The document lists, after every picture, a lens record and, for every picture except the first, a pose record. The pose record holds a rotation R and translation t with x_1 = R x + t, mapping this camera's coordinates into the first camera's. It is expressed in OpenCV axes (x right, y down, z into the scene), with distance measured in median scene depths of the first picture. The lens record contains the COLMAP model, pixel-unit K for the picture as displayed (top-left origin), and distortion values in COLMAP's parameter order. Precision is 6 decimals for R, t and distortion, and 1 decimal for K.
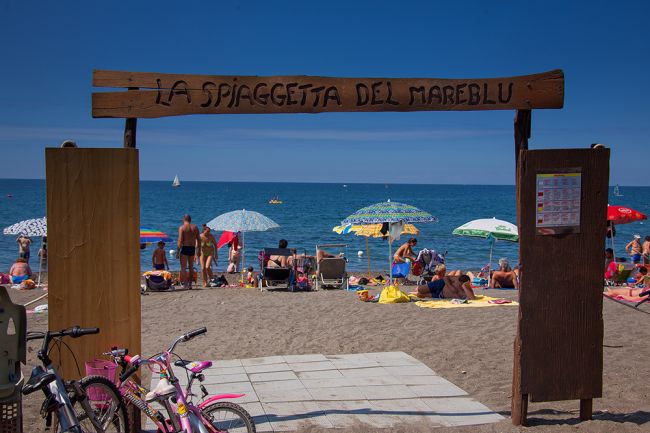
lens RADIAL K [[797.7, 0, 325.0], [0, 797.7, 216.5], [0, 0, 1]] dist [0.011423, 0.000291]
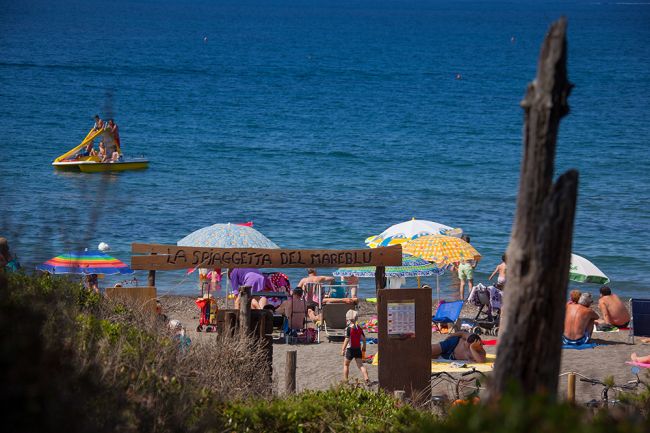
lens RADIAL K [[2002.1, 0, 325.0], [0, 2002.1, 216.5], [0, 0, 1]] dist [0.203512, 1.478771]
pose [[0.998027, 0.014904, -0.060991, 0.399237], [-0.011713, 0.998560, 0.052358, -0.471173], [0.061683, -0.051540, 0.996764, -3.337546]]
